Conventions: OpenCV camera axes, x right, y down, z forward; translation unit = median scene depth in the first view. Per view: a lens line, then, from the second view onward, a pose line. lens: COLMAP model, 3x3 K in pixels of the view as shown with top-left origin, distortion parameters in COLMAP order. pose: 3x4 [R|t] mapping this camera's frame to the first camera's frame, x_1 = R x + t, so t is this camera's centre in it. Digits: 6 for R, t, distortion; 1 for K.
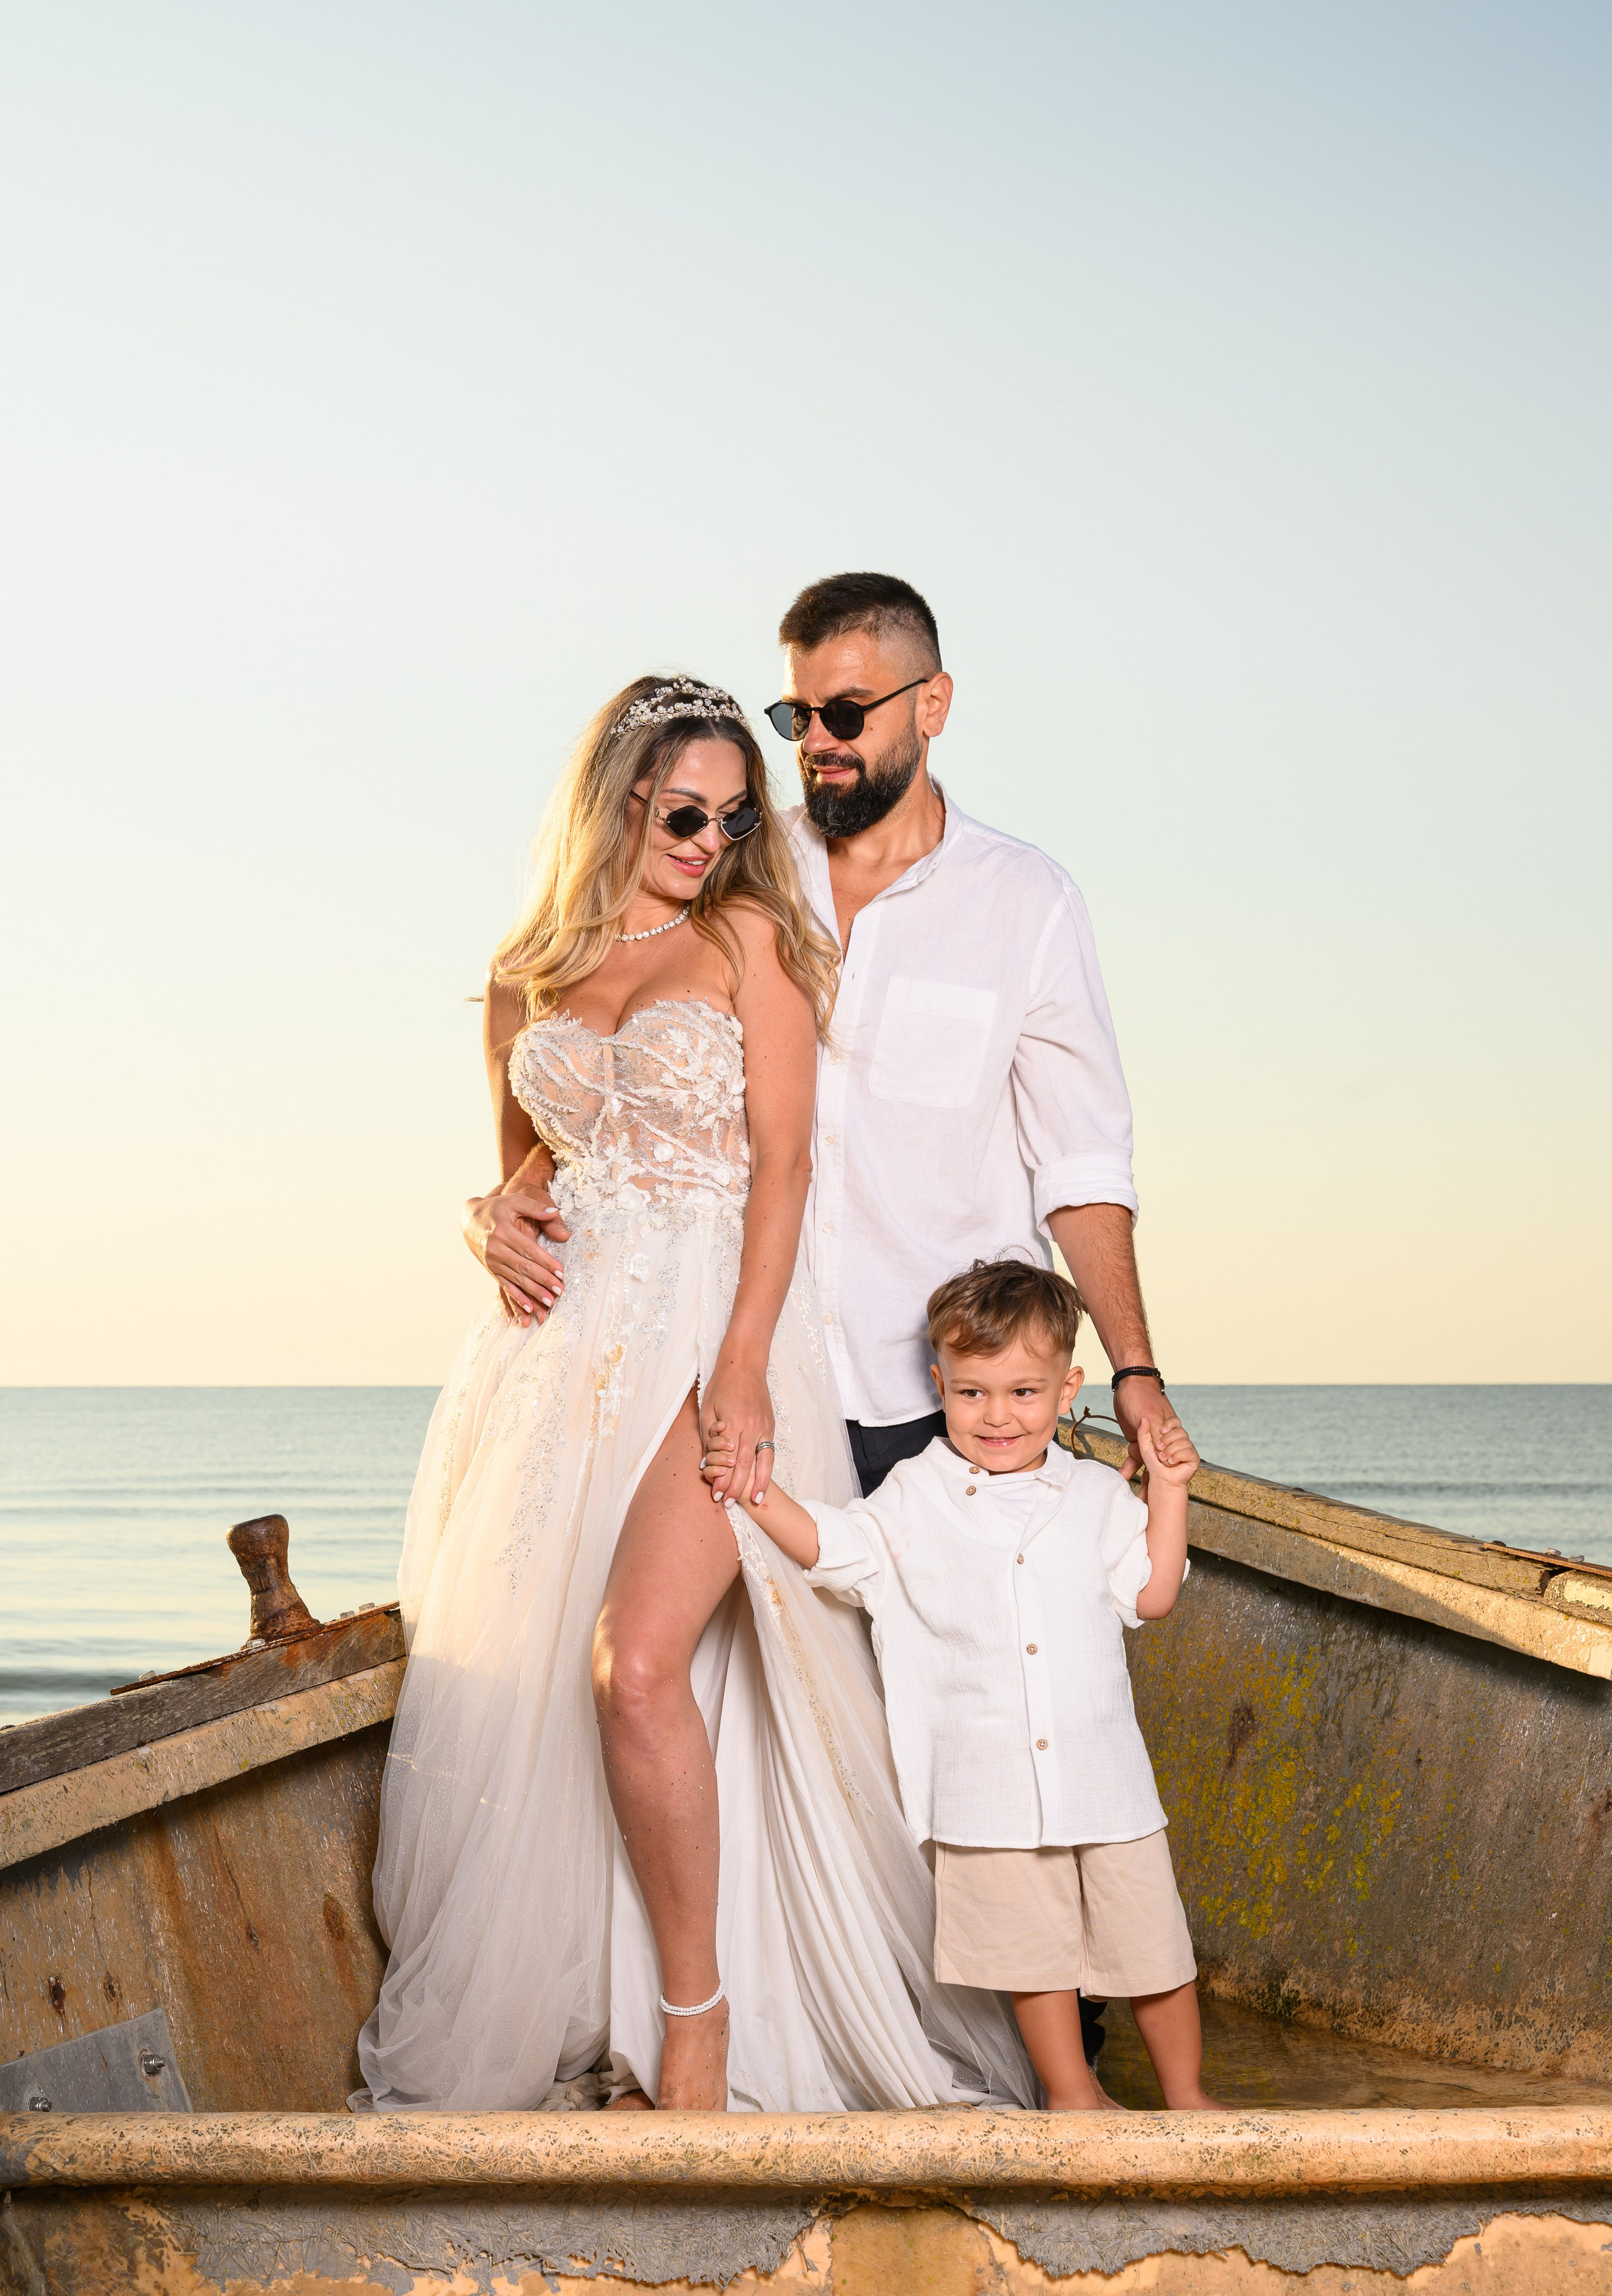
lens RADIAL K [[3846.5, 0, 814.1], [0, 3846.5, 1213.4], [0, 0, 1]] dist [0.011984, 0.000000]
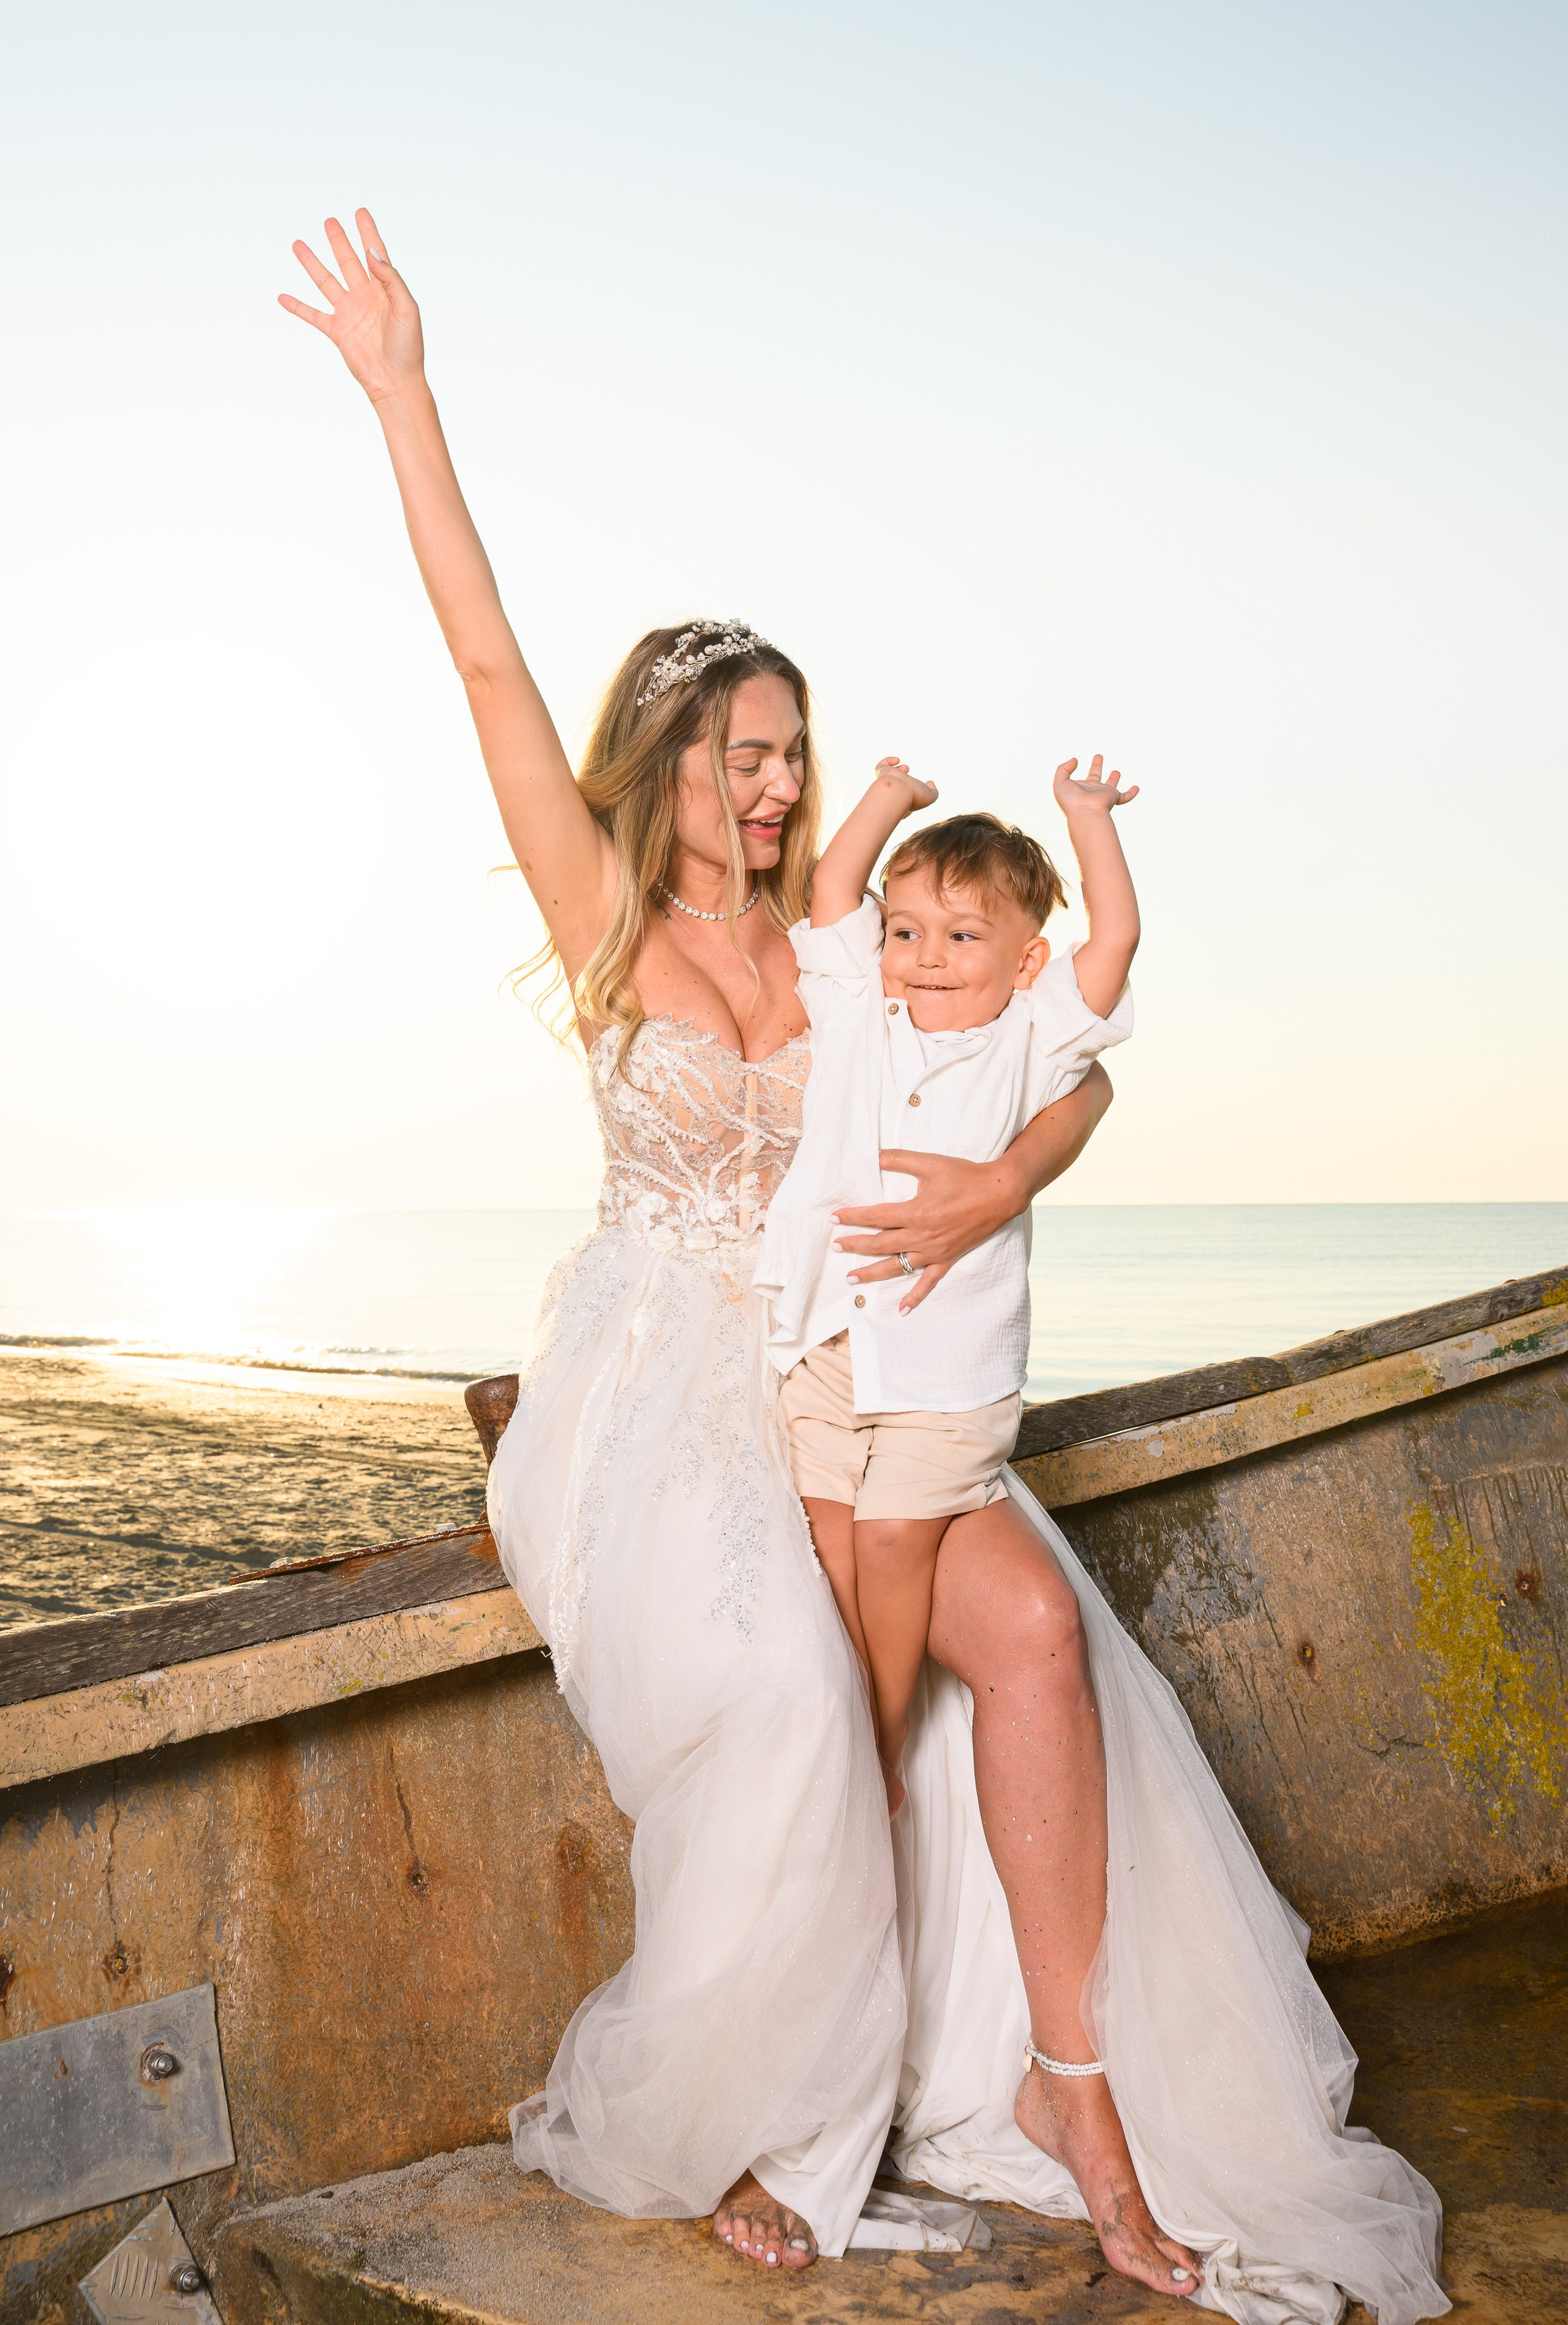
lens RADIAL K [[2144.9, 0, 708.4], [0, 2144.9, 1009.0], [0, 0, 1]] dist [-0.005689, -0.004123]
pose [[0.866346, -0.016017, -0.499187, 0.181149], [0.000263, 0.999500, -0.031613, 0.013521], [0.499444, 0.027257, 0.865917, 0.752559]]
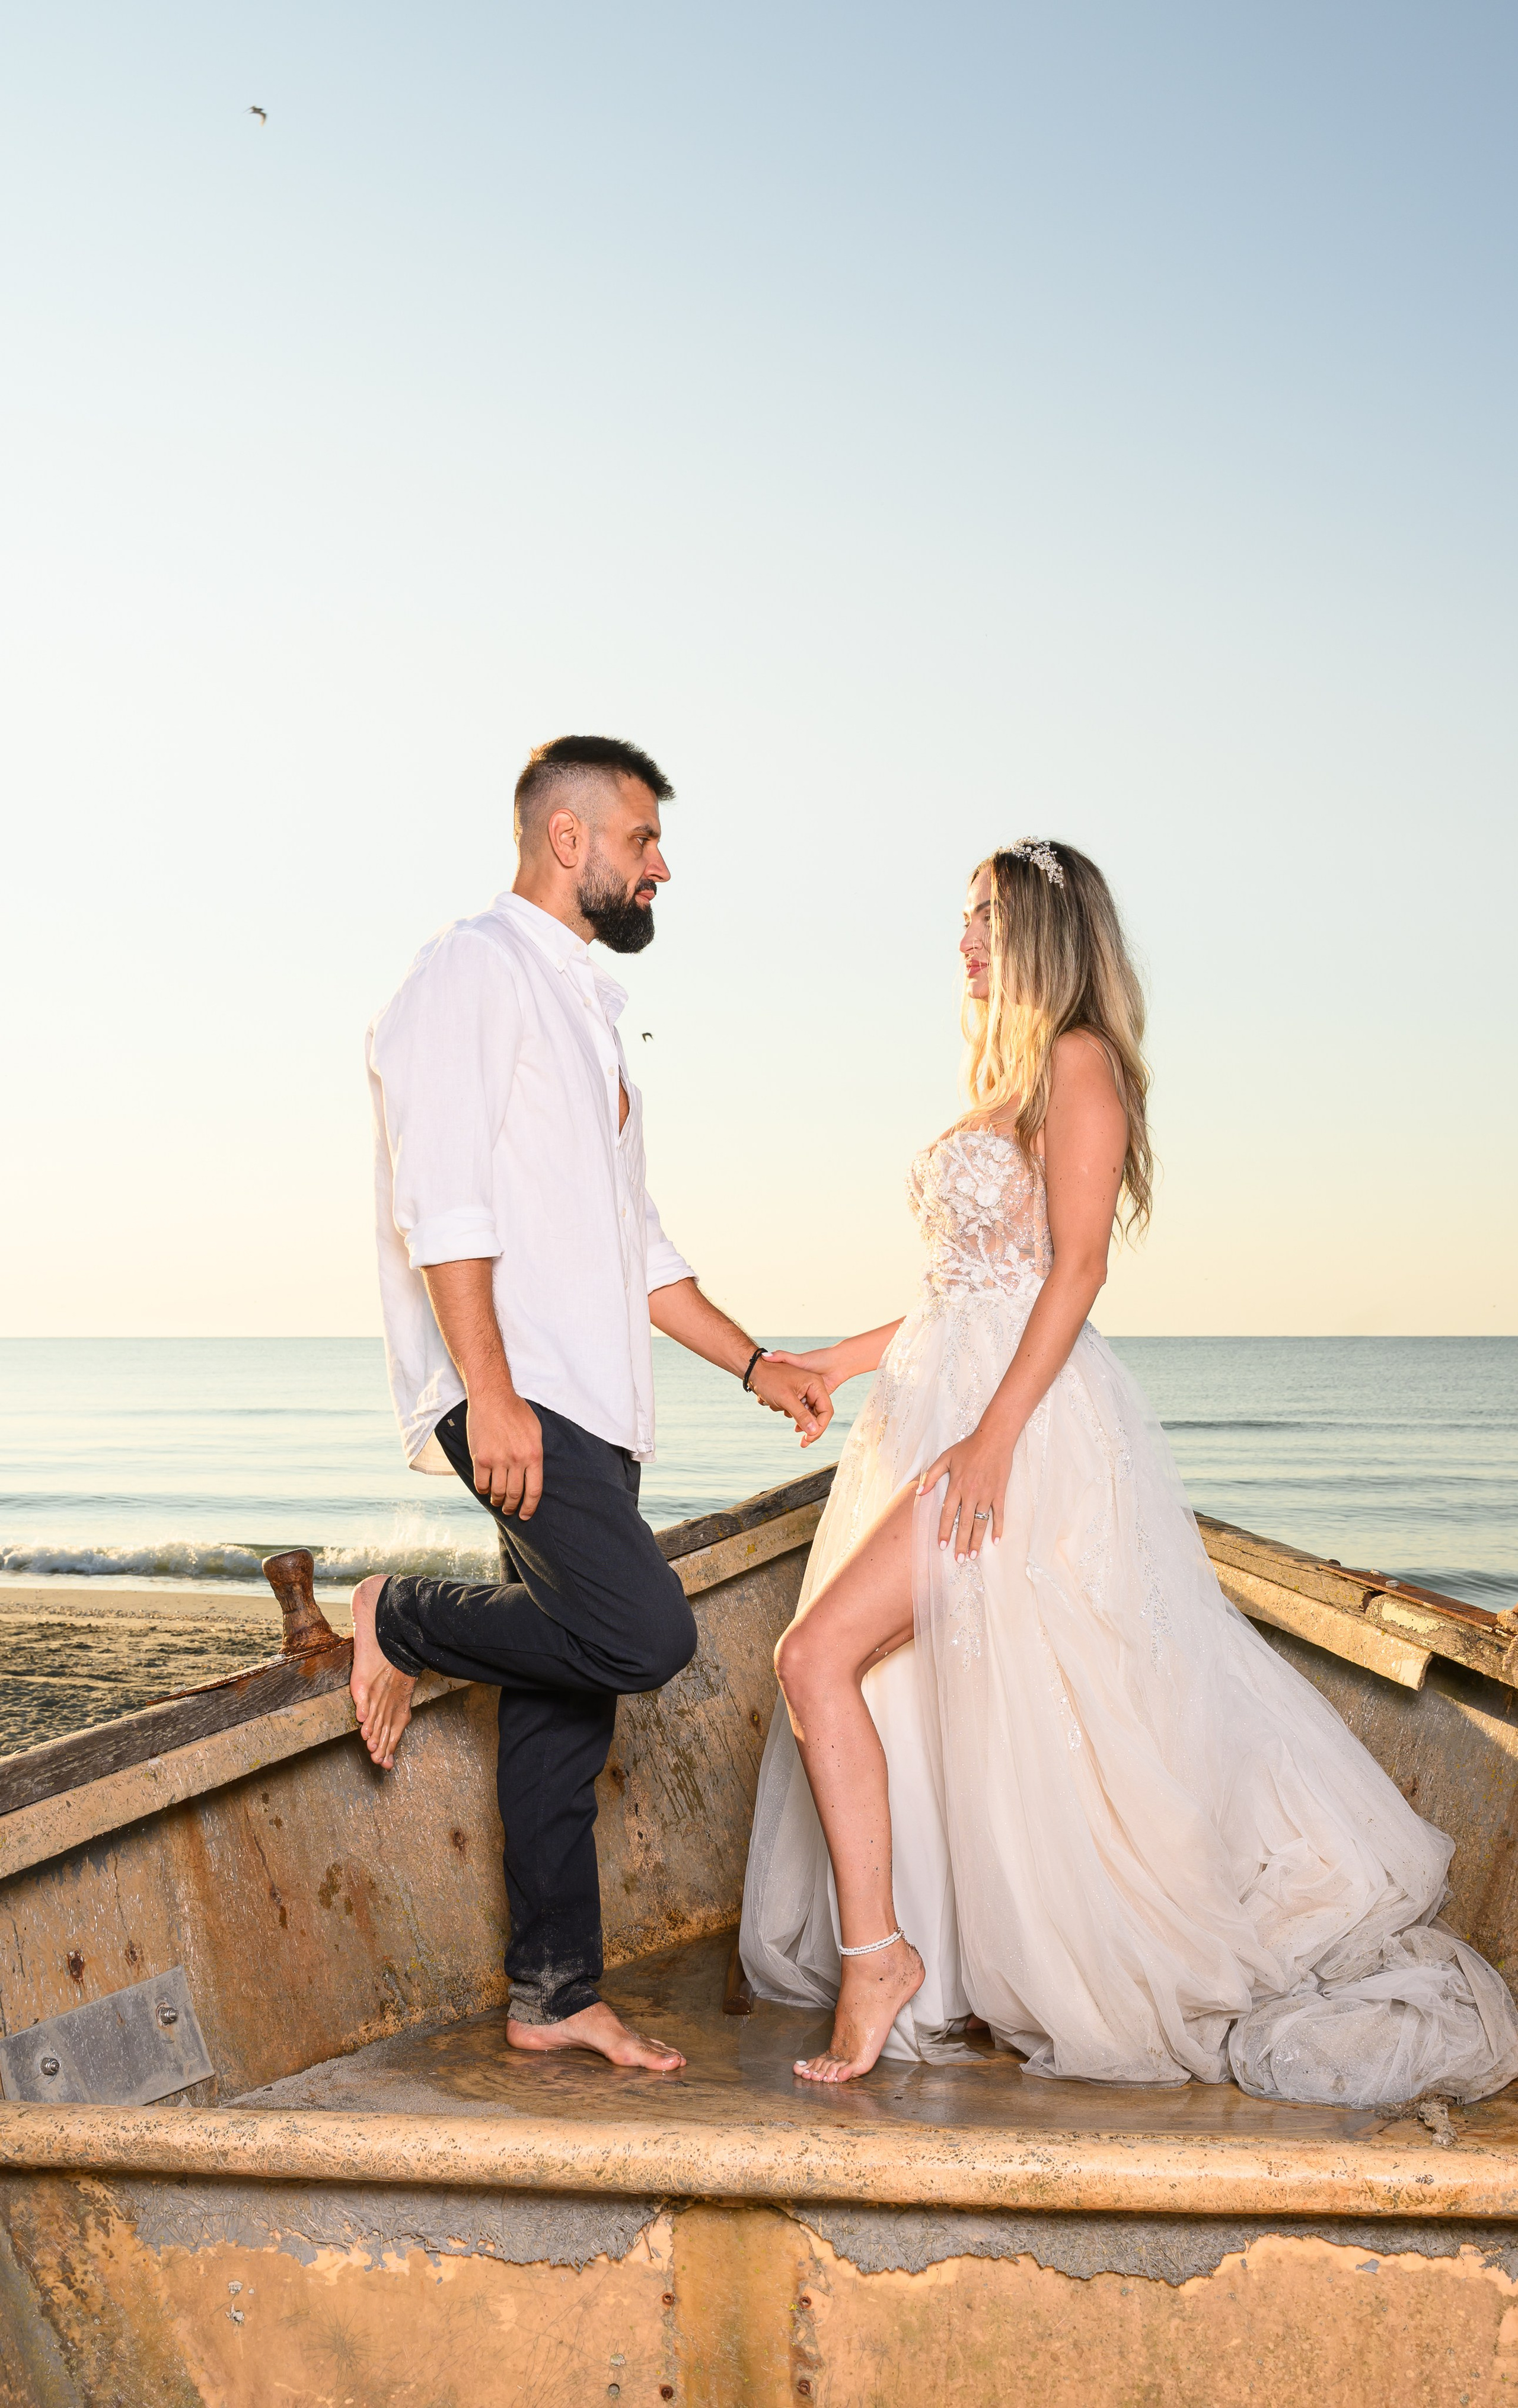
lens RADIAL K [[2527.6, 0, 732.9], [0, 2527.6, 1436.3], [0, 0, 1]] dist [0.011008, 0.000000]
pose [[0.995345, 0.004869, -0.096256, 0.093324], [0.003655, 0.996097, 0.088190, -0.035249], [0.096310, -0.088131, 0.991442, 0.275313]]
